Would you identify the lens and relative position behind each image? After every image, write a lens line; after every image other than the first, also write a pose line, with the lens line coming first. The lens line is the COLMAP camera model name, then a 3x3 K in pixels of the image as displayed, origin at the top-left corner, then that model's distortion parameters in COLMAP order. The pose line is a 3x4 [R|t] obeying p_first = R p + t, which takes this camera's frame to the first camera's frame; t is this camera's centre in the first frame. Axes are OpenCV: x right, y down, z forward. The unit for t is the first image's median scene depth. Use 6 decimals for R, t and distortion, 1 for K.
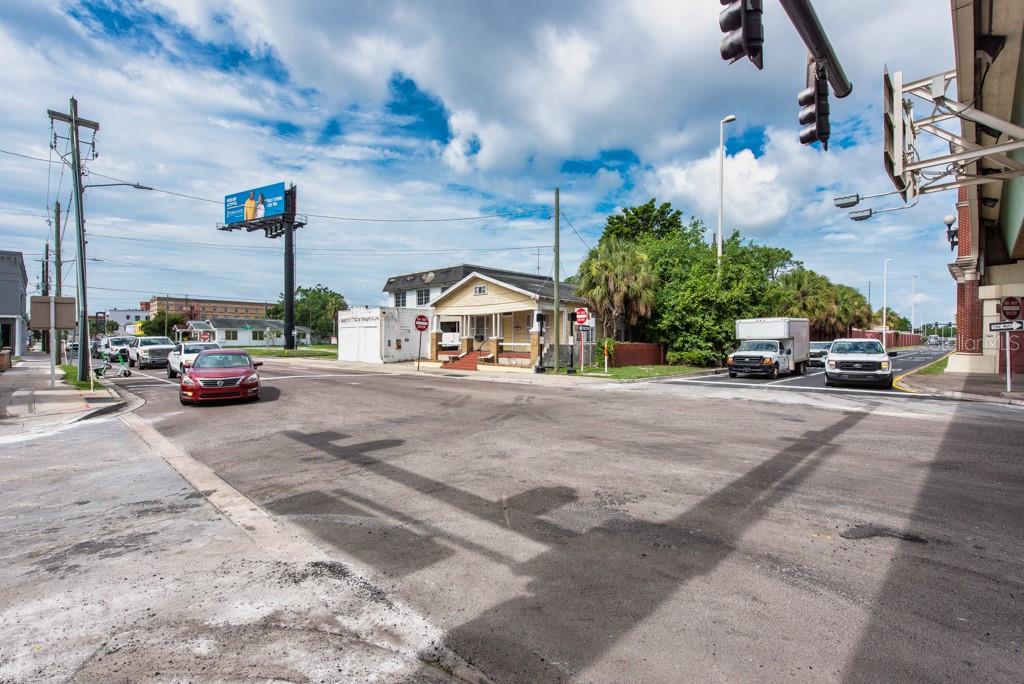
lens RADIAL K [[469.4, 0, 514.0], [0, 469.4, 345.4], [0, 0, 1]] dist [0.007837, -0.001413]
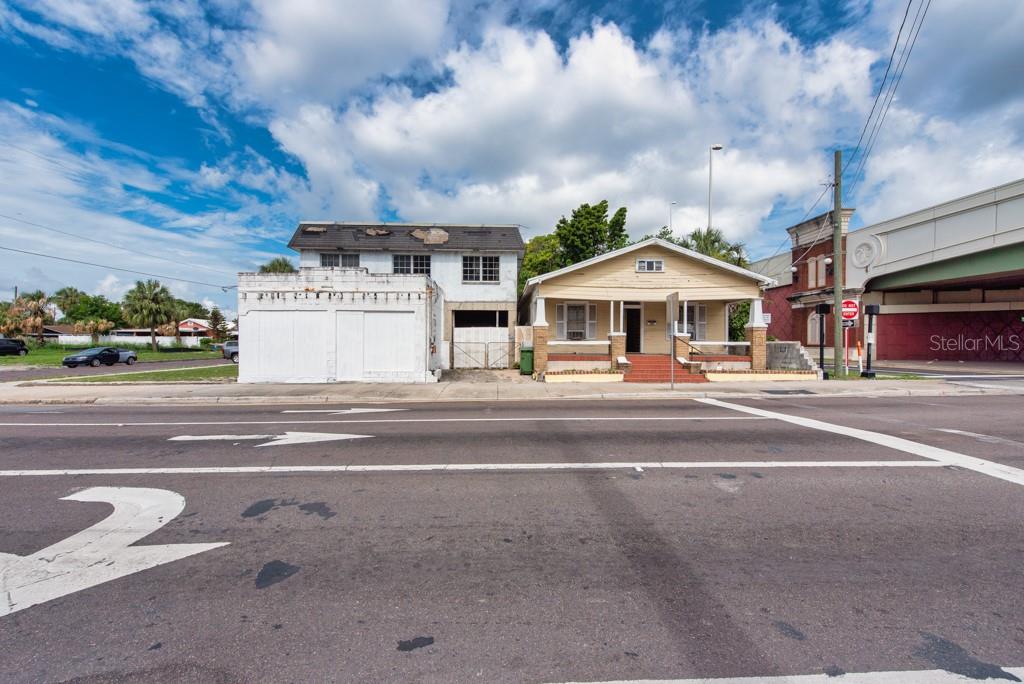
lens RADIAL K [[403.0, 0, 513.6], [0, 403.0, 344.4], [0, 0, 1]] dist [0.014452, -0.003310]
pose [[0.686827, -0.003956, 0.726810, -0.581281], [0.009127, 0.999953, -0.003183, -0.001584], [-0.726764, 0.008820, 0.686831, 0.665917]]
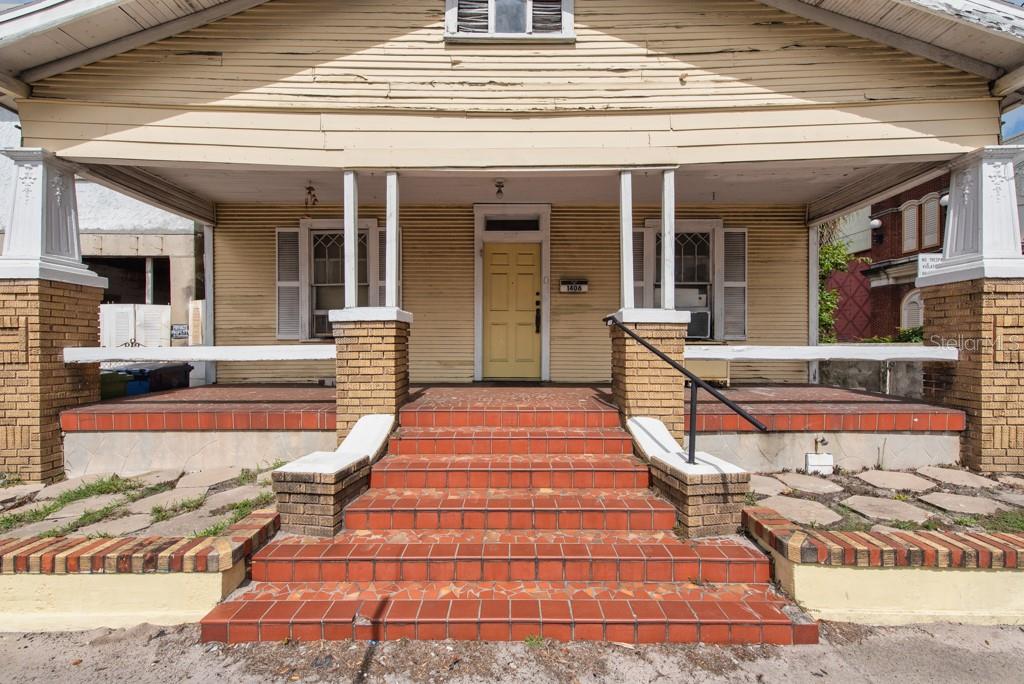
lens RADIAL K [[403.0, 0, 514.4], [0, 403.0, 343.2], [0, 0, 1]] dist [0.014452, -0.003310]
pose [[0.712368, -0.006282, 0.701778, -0.151365], [0.013118, 0.999904, -0.004365, -0.005877], [-0.701683, 0.012315, 0.712383, 0.814746]]
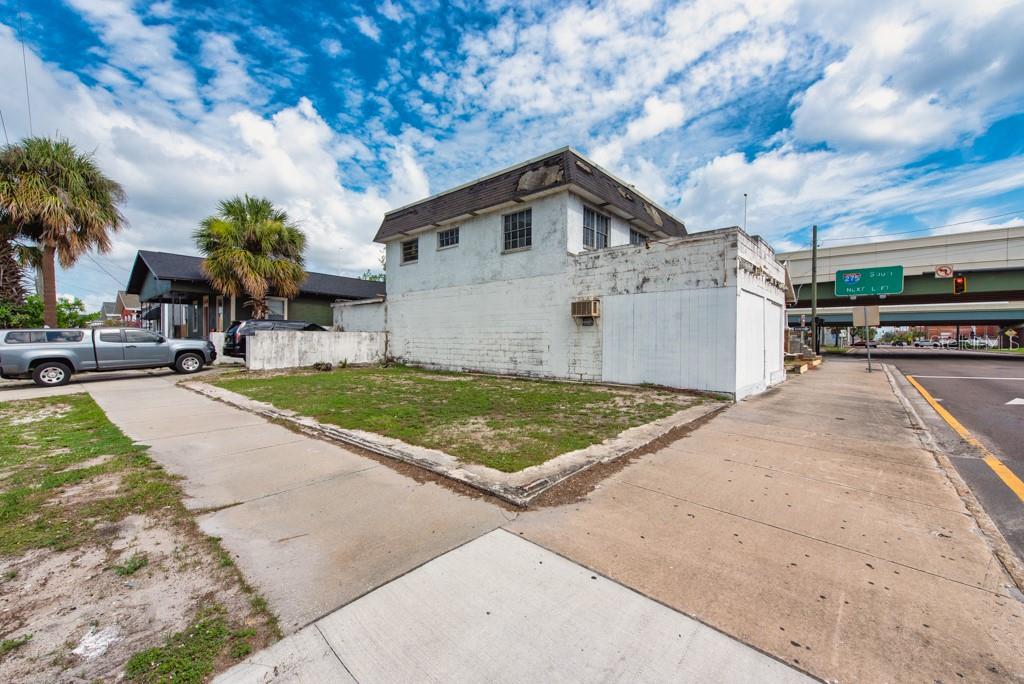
lens RADIAL K [[403.0, 0, 513.1], [0, 403.0, 345.8], [0, 0, 1]] dist [0.014452, -0.003310]
pose [[-0.066688, -0.017443, 0.997621, -0.744375], [0.005297, 0.999827, 0.017836, -0.008383], [-0.997760, 0.006474, -0.066584, 1.407613]]
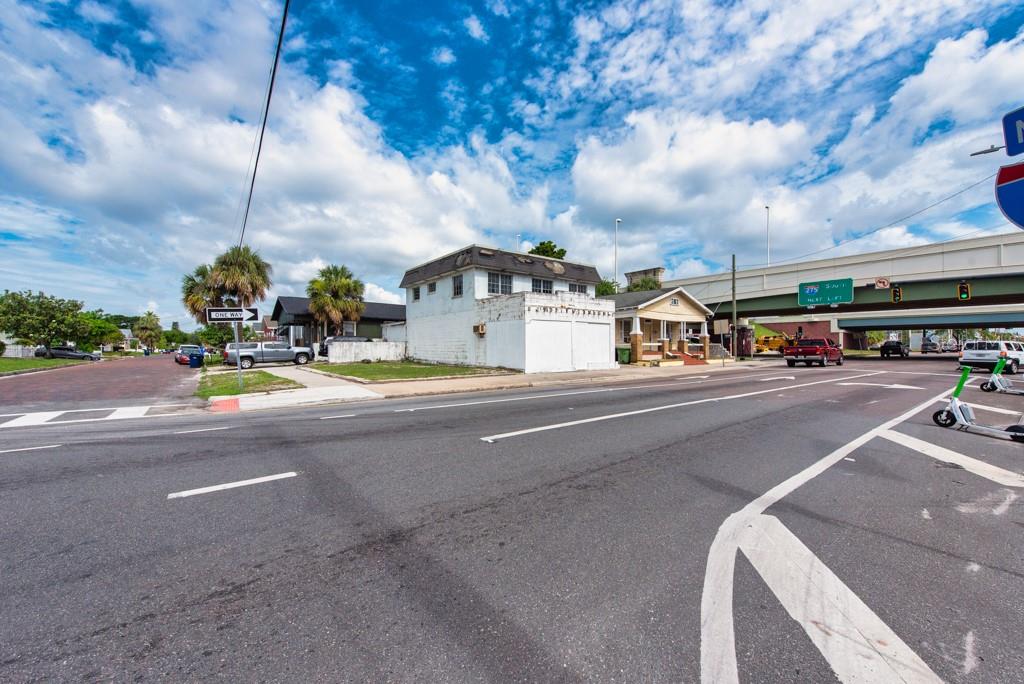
lens RADIAL K [[403.0, 0, 513.2], [0, 403.0, 347.9], [0, 0, 1]] dist [0.014452, -0.003310]
pose [[0.135797, -0.003319, 0.990731, -1.084775], [0.013971, 0.999901, 0.001434, -0.002086], [-0.990638, 0.013647, 0.135830, 1.157675]]
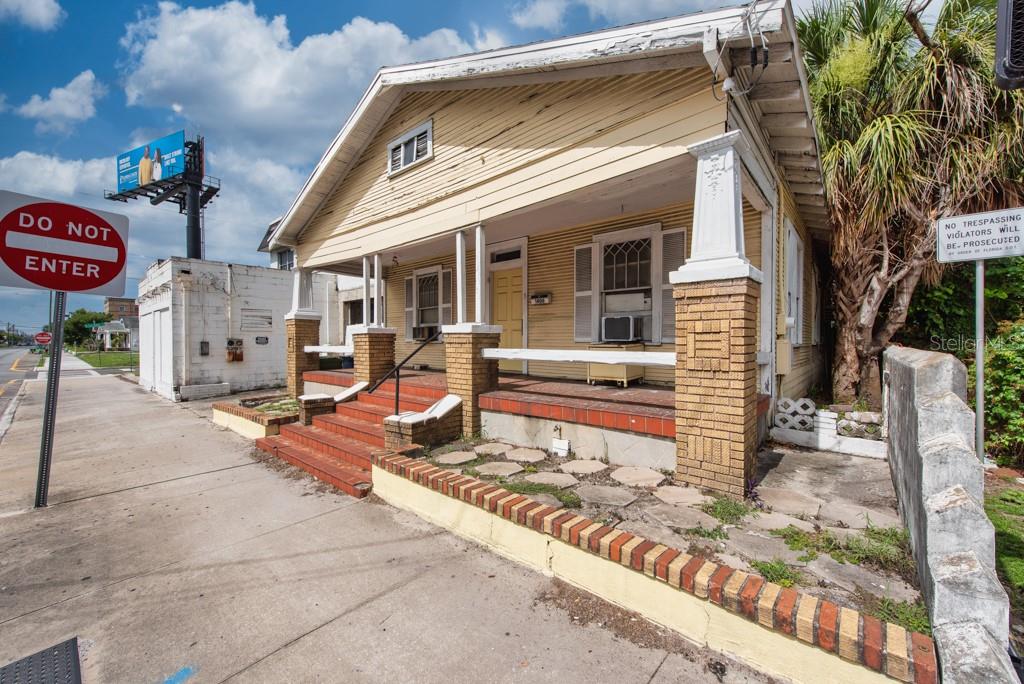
lens RADIAL K [[403.0, 0, 511.0], [0, 403.0, 342.3], [0, 0, 1]] dist [0.014452, -0.003310]
pose [[0.998239, -0.006314, 0.058982, -0.025761], [0.006796, 0.999945, -0.007964, -0.006111], [-0.058928, 0.008351, 0.998227, 0.691074]]
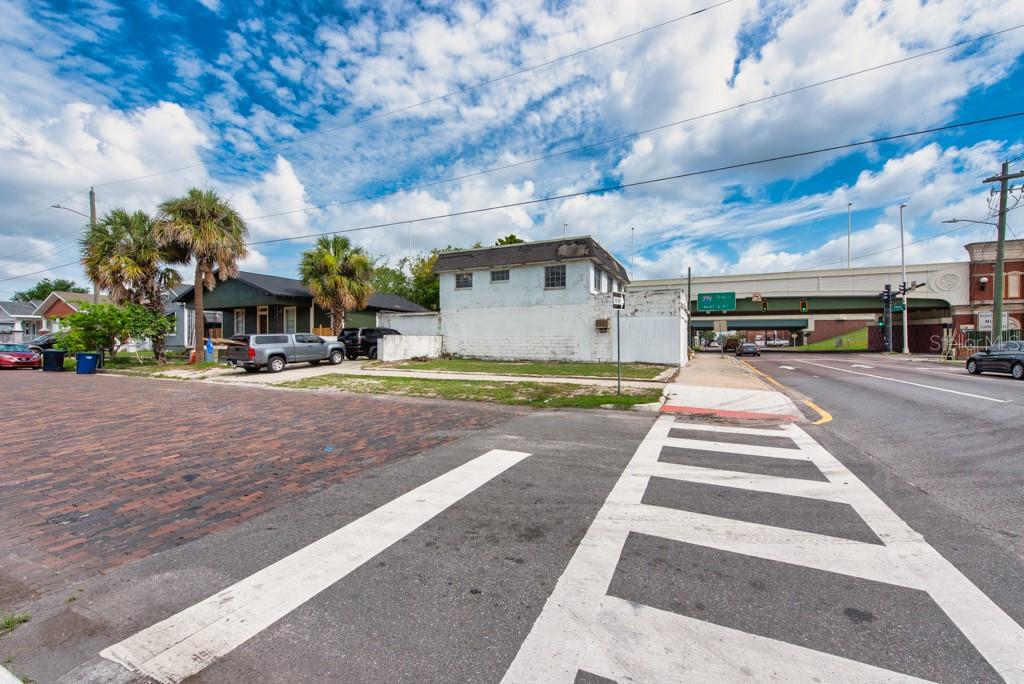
lens RADIAL K [[403.0, 0, 508.3], [0, 403.0, 338.5], [0, 0, 1]] dist [0.014452, -0.003310]
pose [[-0.320238, 0.006117, 0.947317, -0.986499], [0.007927, 0.999961, -0.003777, -0.008859], [-0.947304, 0.006299, -0.320274, 1.695601]]
